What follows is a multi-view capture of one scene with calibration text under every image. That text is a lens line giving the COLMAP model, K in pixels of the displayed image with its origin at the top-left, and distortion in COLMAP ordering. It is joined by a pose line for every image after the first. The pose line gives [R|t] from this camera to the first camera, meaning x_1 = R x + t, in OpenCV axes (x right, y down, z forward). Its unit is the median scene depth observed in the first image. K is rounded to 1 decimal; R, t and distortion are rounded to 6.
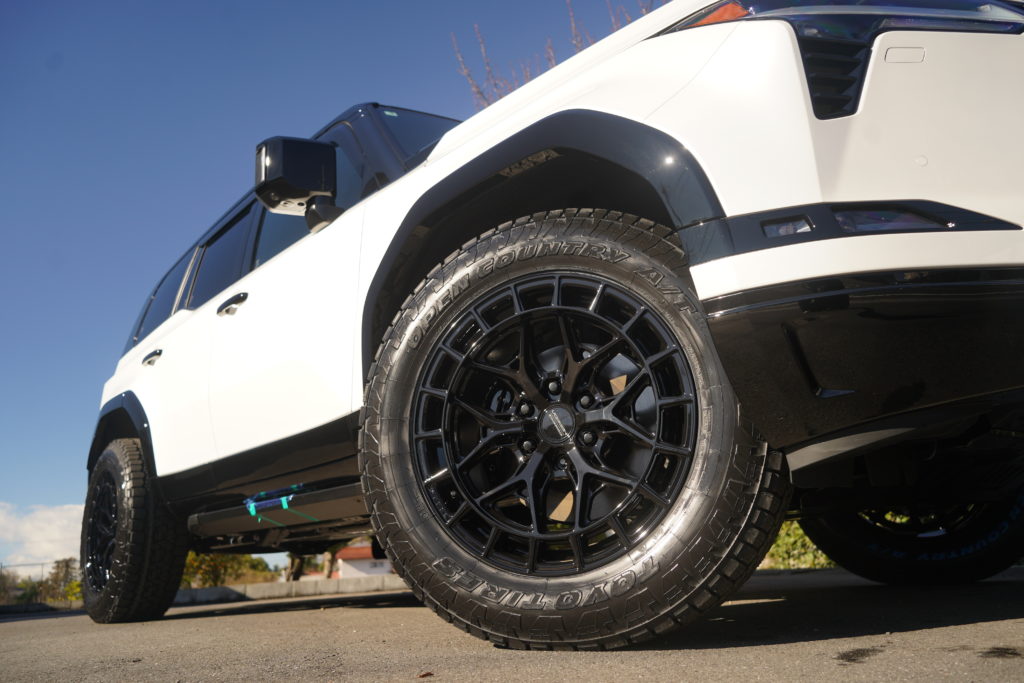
lens RADIAL K [[808.5, 0, 512.0], [0, 808.5, 341.5], [0, 0, 1]] dist [-0.008801, -0.003295]
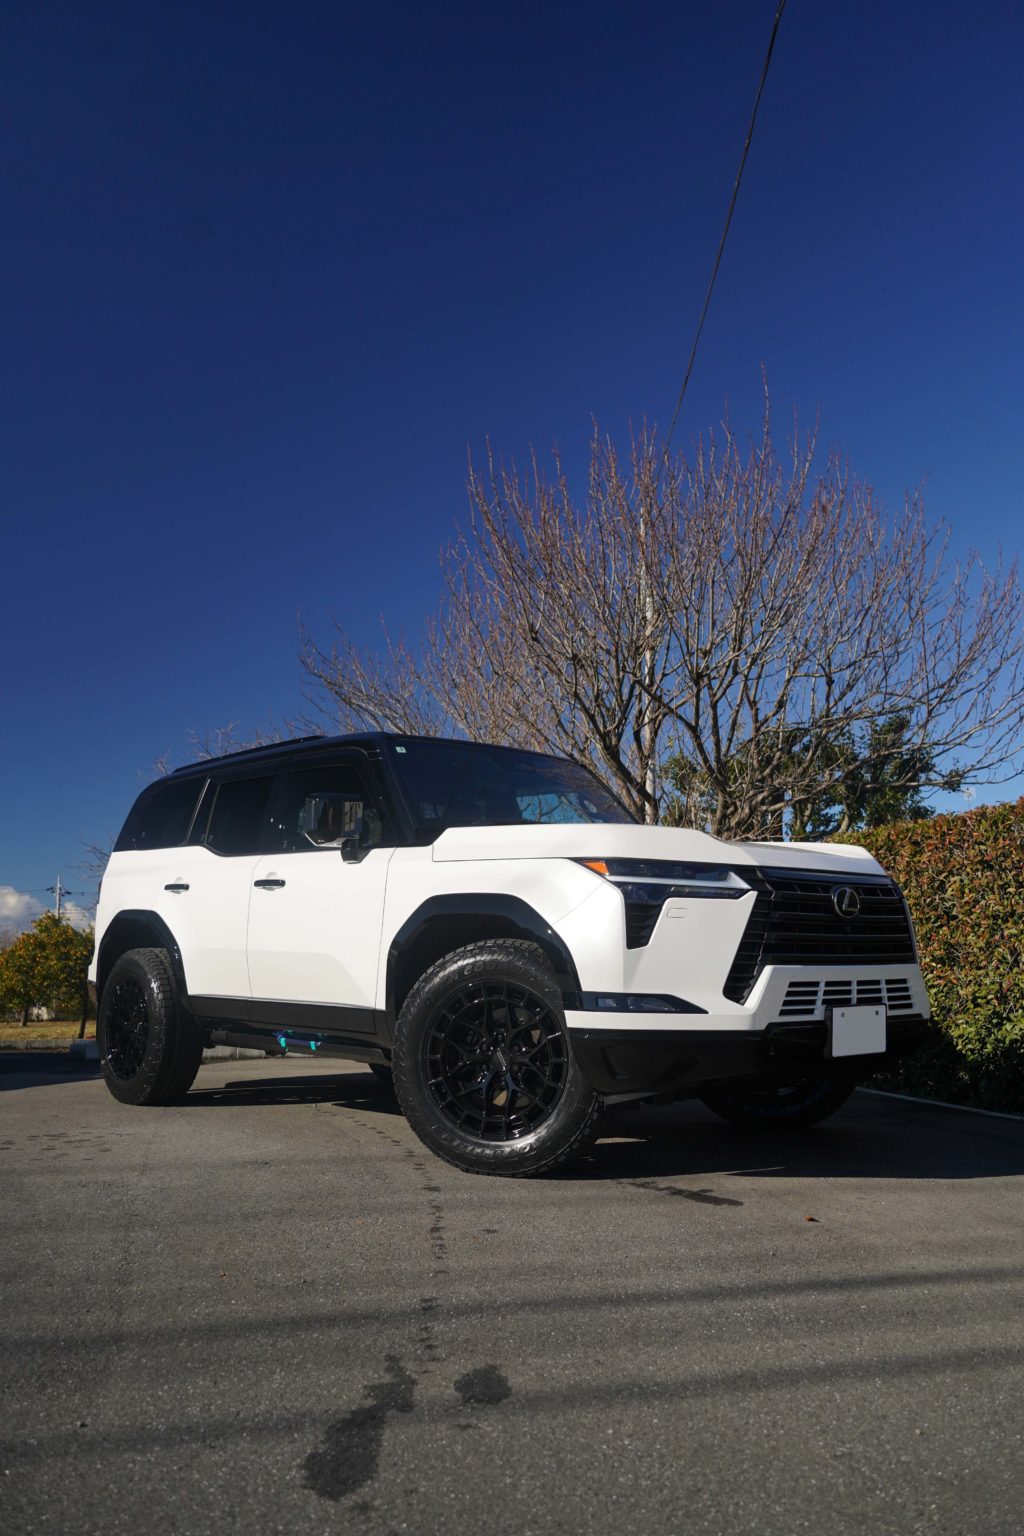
lens RADIAL K [[1212.7, 0, 512.0], [0, 1212.7, 768.0], [0, 0, 1]] dist [-0.008801, -0.003295]
pose [[0.997704, 0.064228, 0.021486, -0.022730], [-0.066094, 0.992593, 0.101930, -0.853168], [-0.014780, -0.103116, 0.994560, -1.730861]]
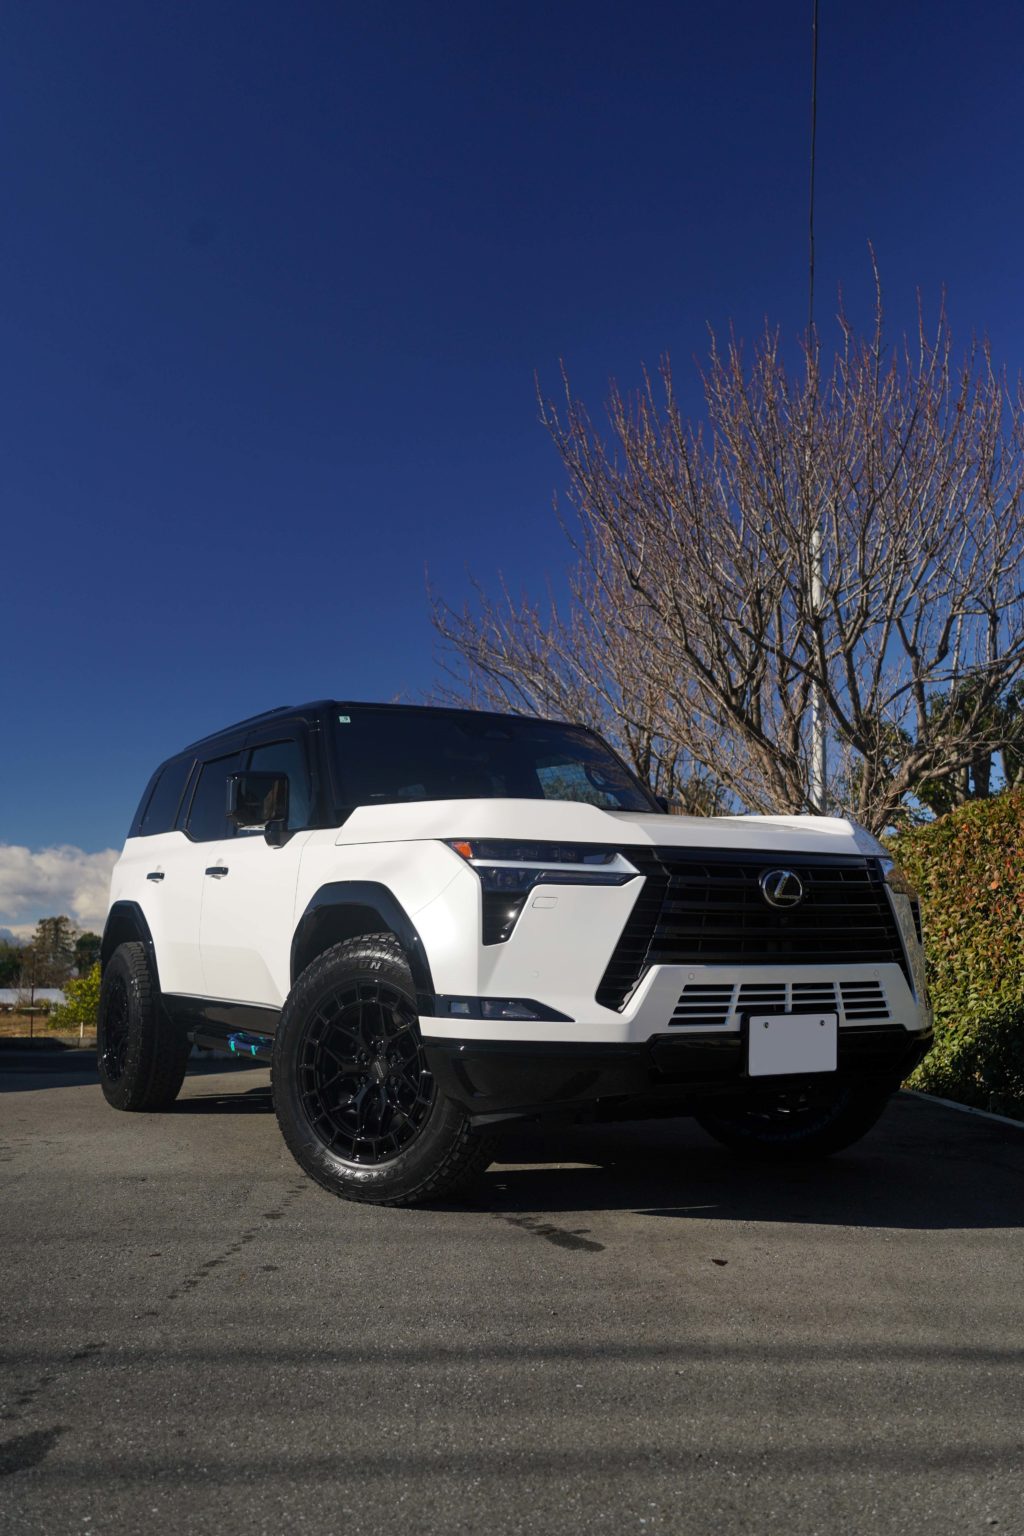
lens RADIAL K [[1353.8, 0, 512.0], [0, 1353.8, 768.0], [0, 0, 1]] dist [-0.010945, -0.004516]
pose [[0.984579, 0.038962, -0.170549, 0.761617], [-0.016307, 0.991079, 0.132275, -0.868690], [0.174182, -0.127454, 0.976430, -1.554340]]
